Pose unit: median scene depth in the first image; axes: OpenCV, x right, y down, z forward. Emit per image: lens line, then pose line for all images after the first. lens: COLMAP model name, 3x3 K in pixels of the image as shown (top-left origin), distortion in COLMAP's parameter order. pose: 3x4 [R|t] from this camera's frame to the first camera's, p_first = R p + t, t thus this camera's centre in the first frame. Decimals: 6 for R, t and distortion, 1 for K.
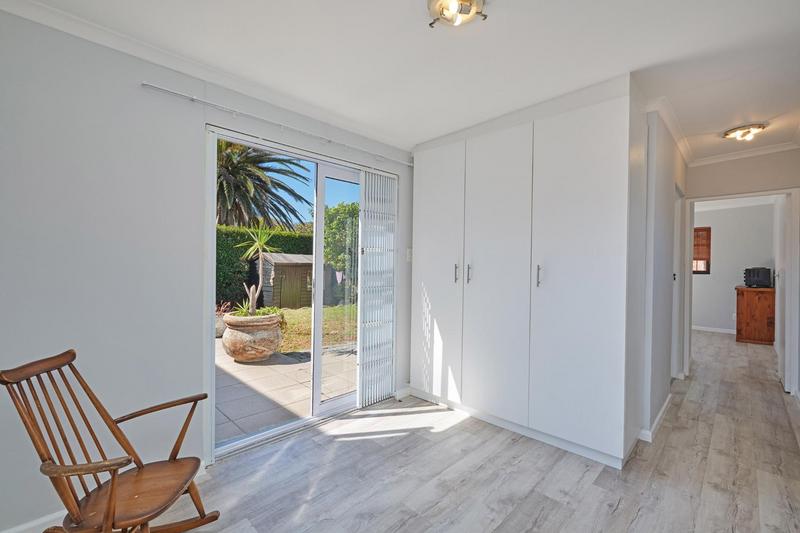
lens RADIAL K [[343.3, 0, 398.9], [0, 343.3, 265.7], [0, 0, 1]] dist [-0.015501, 0.000269]
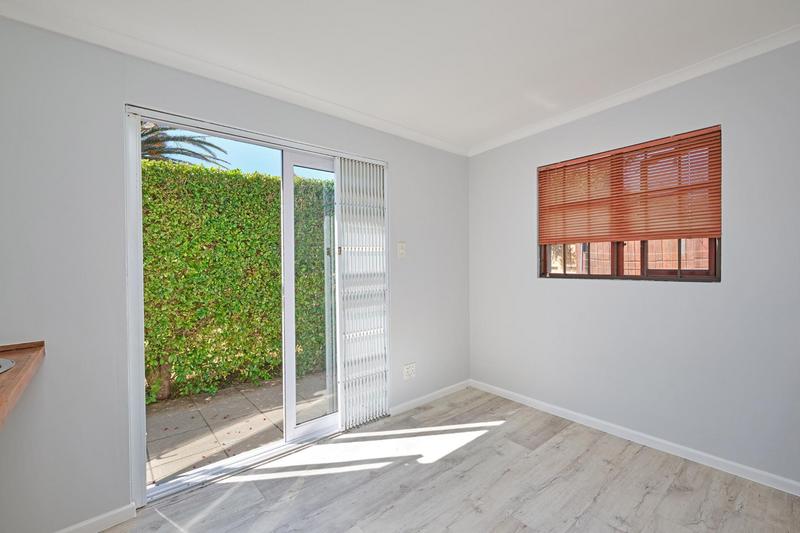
lens RADIAL K [[343.3, 0, 422.1], [0, 343.3, 272.7], [0, 0, 1]] dist [-0.015501, 0.000269]
pose [[0.998068, -0.026312, -0.056279, 0.151867], [0.027473, 0.999423, 0.019954, 0.000928], [0.055721, -0.021462, 0.998216, 0.154880]]
